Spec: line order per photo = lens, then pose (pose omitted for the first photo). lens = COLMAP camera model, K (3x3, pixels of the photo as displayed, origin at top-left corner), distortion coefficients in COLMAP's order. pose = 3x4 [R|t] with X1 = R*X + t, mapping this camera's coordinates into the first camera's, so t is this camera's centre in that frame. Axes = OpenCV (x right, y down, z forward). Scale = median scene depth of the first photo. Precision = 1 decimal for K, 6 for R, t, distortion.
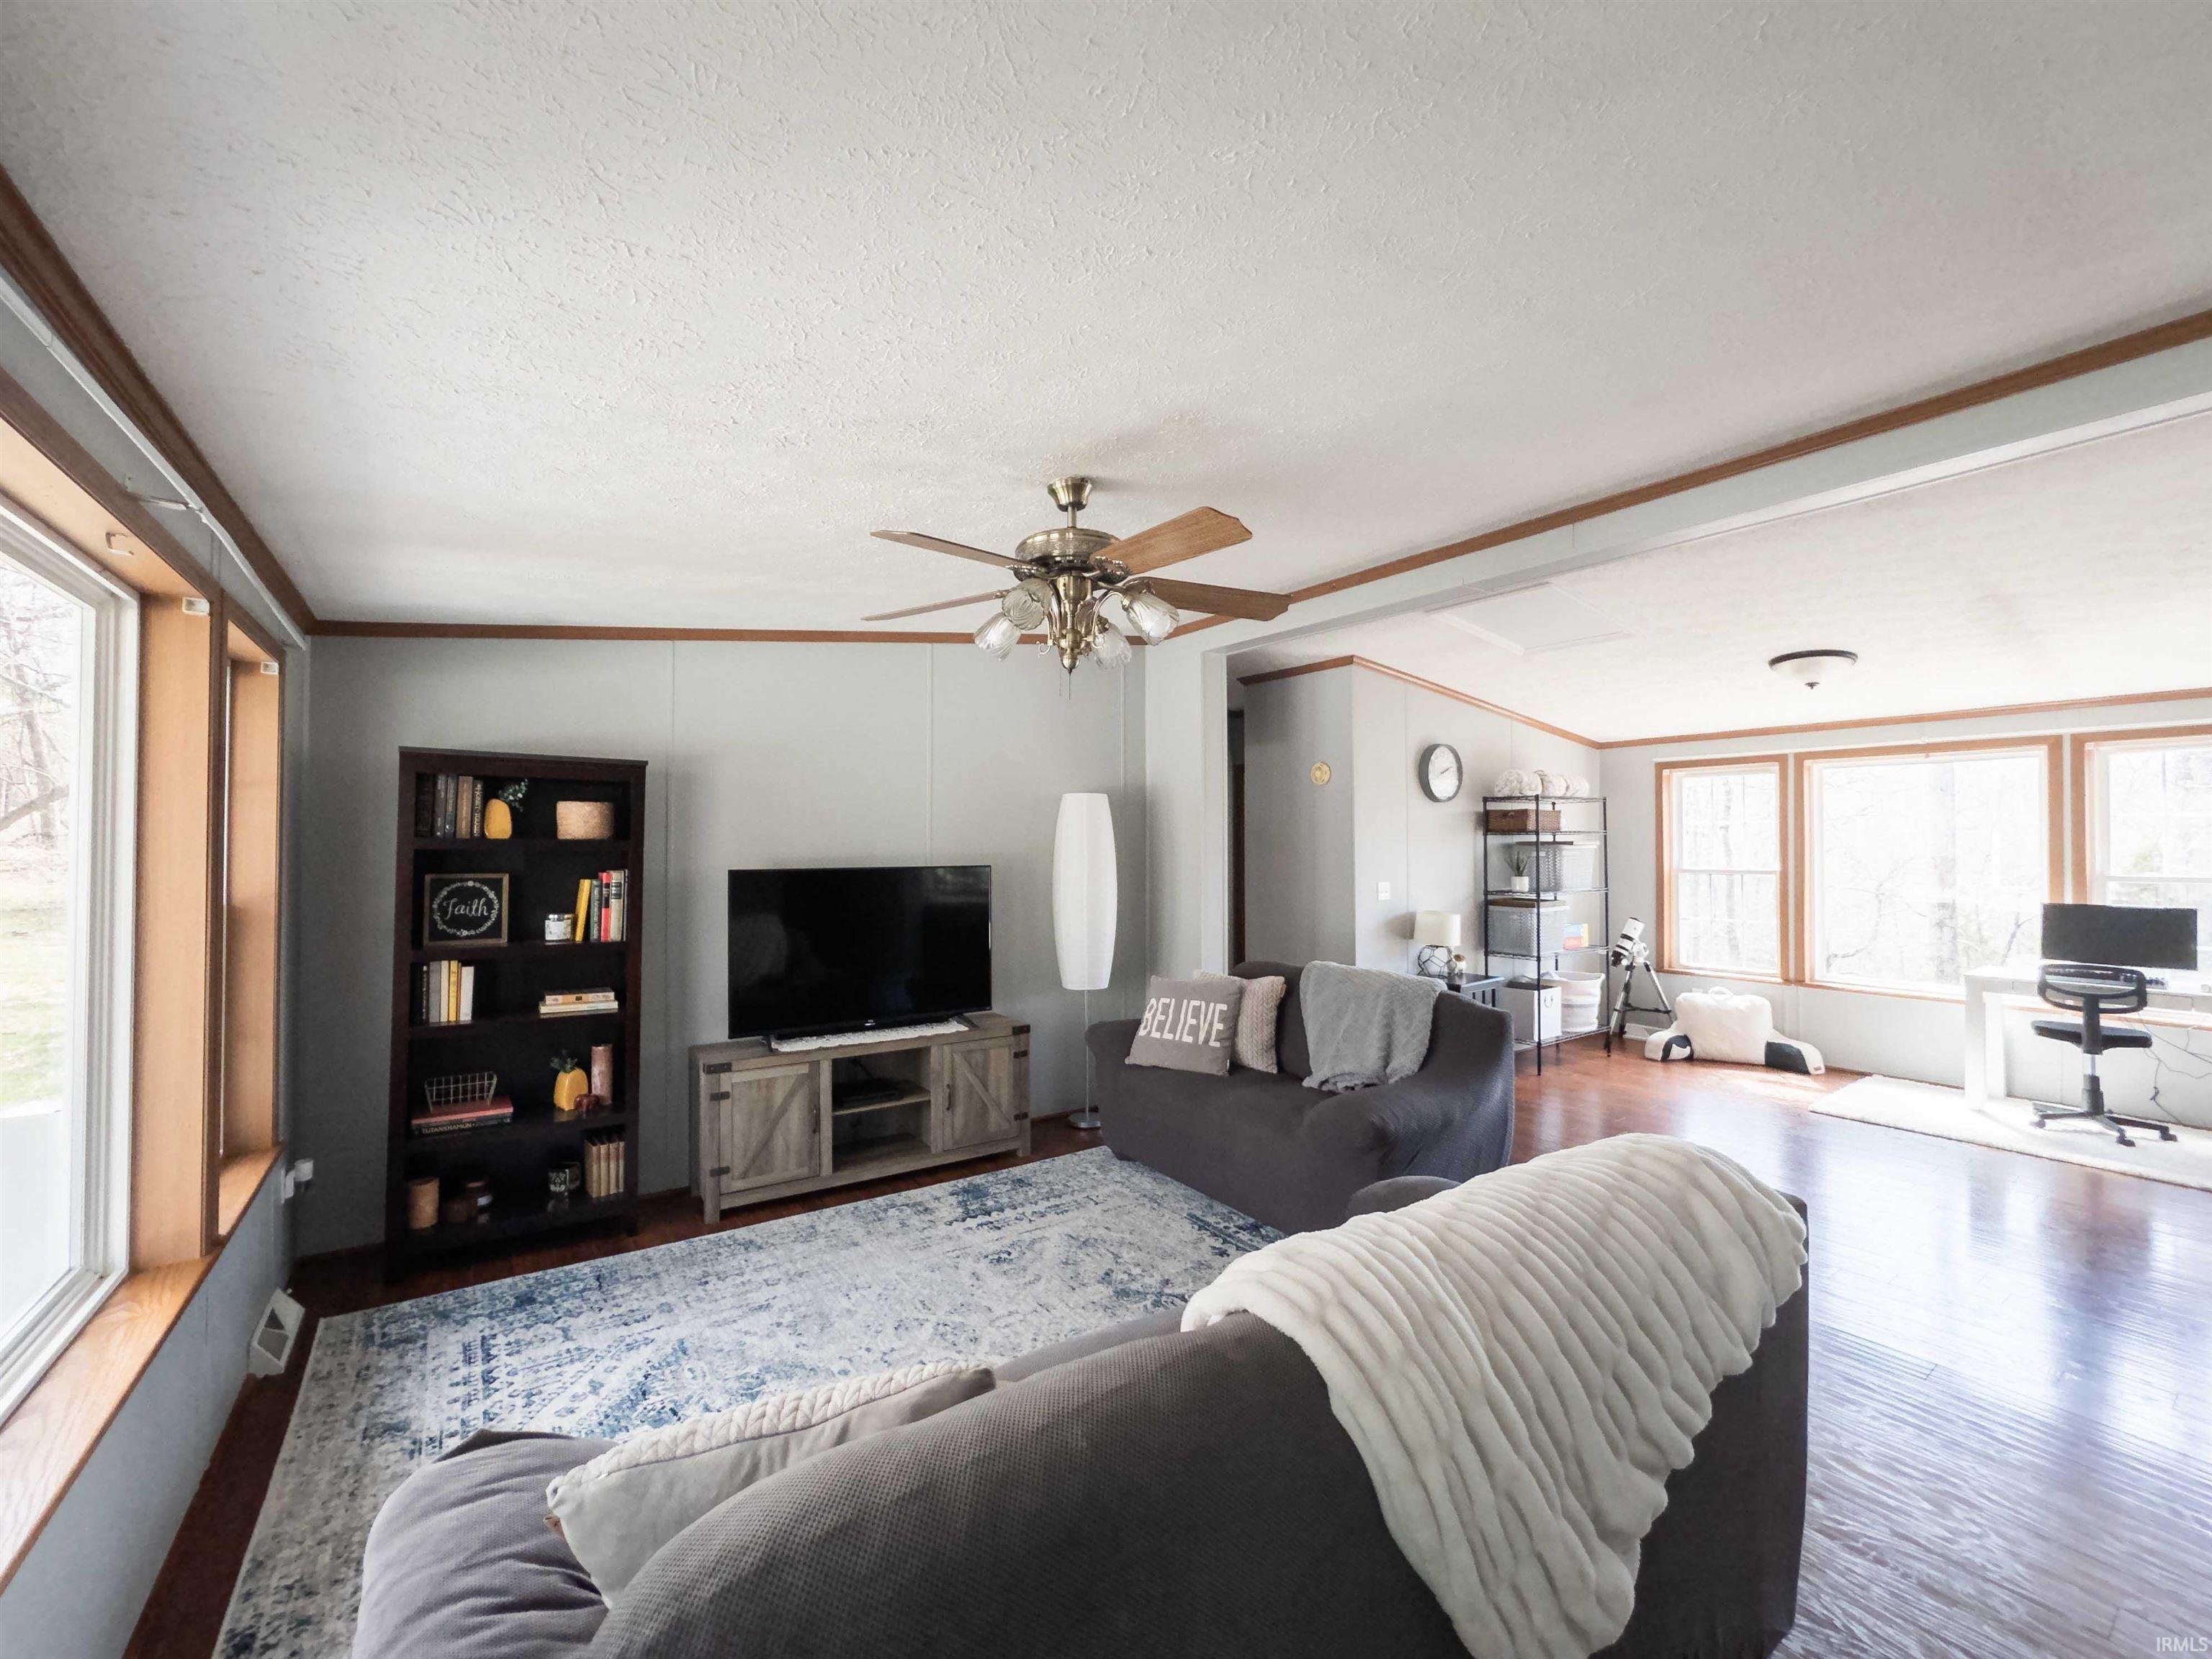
lens RADIAL K [[903.2, 0, 1099.4], [0, 903.2, 841.6], [0, 0, 1]] dist [-0.020474, 0.004680]
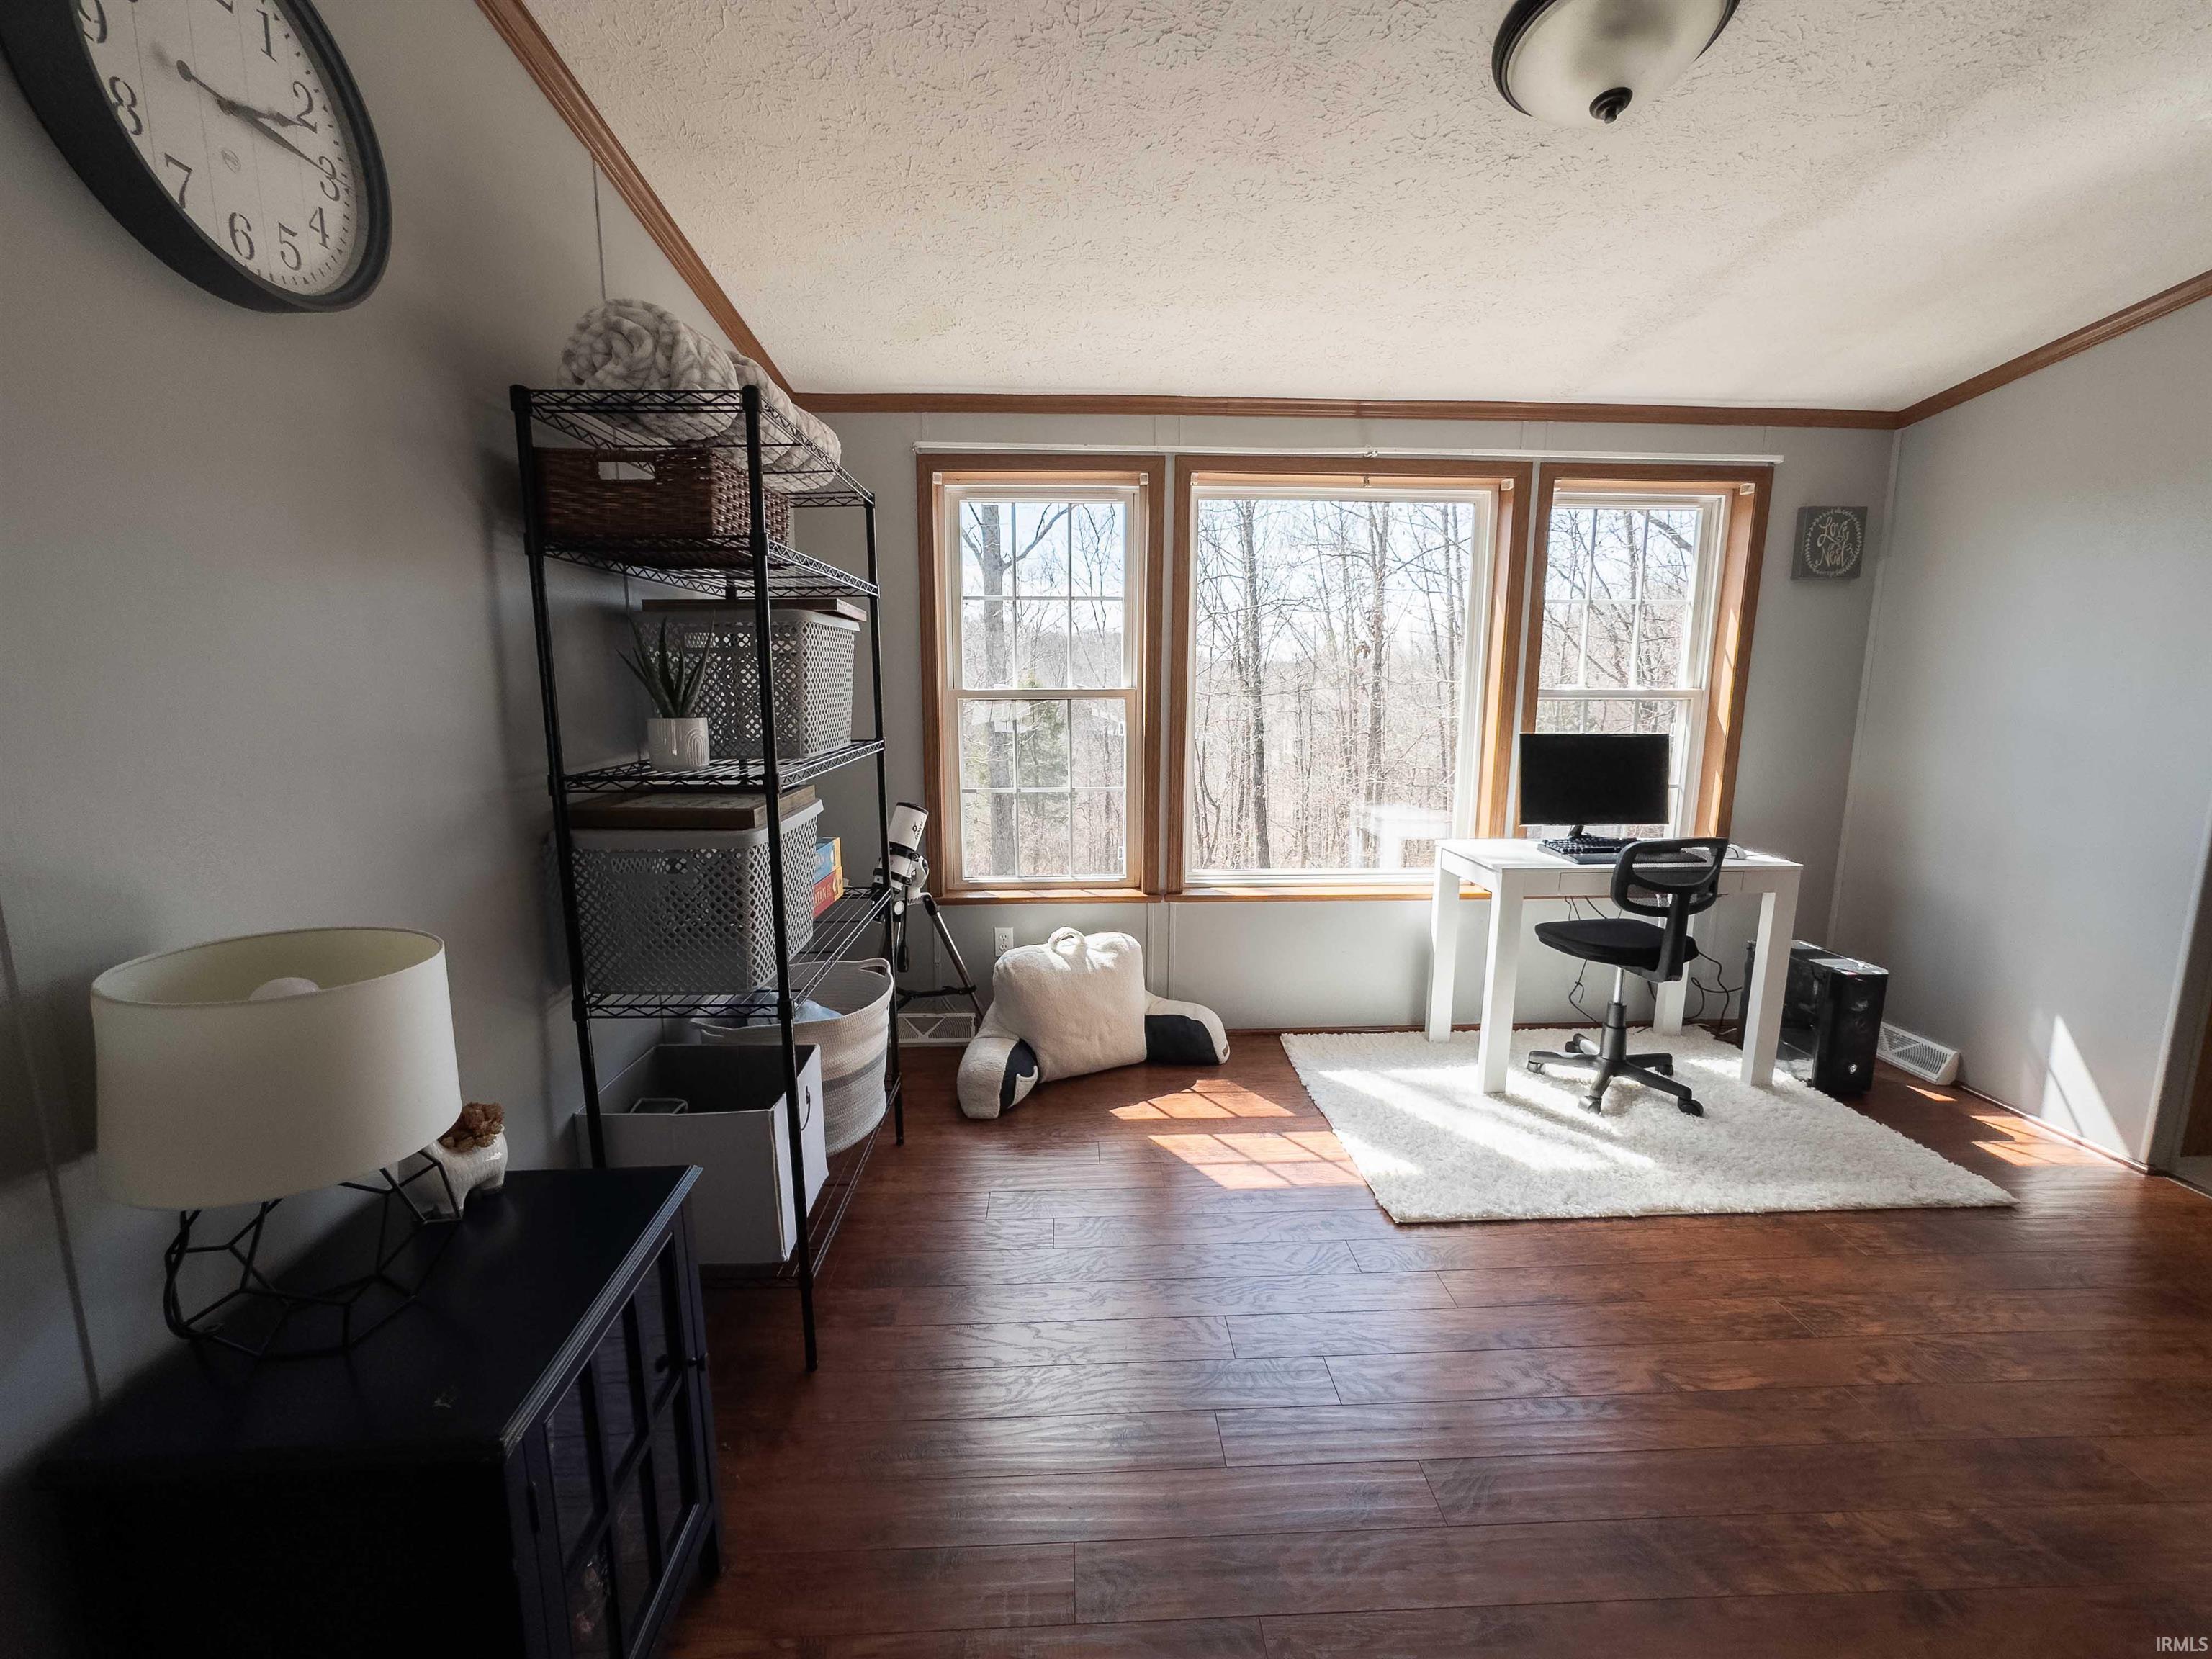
lens RADIAL K [[903.2, 0, 1104.5], [0, 903.2, 831.3], [0, 0, 1]] dist [-0.020474, 0.004680]
pose [[0.542238, -0.138512, 0.828729, 0.297730], [-0.003666, 0.985919, 0.167183, 0.025421], [-0.840217, -0.093691, 0.534095, 0.726186]]
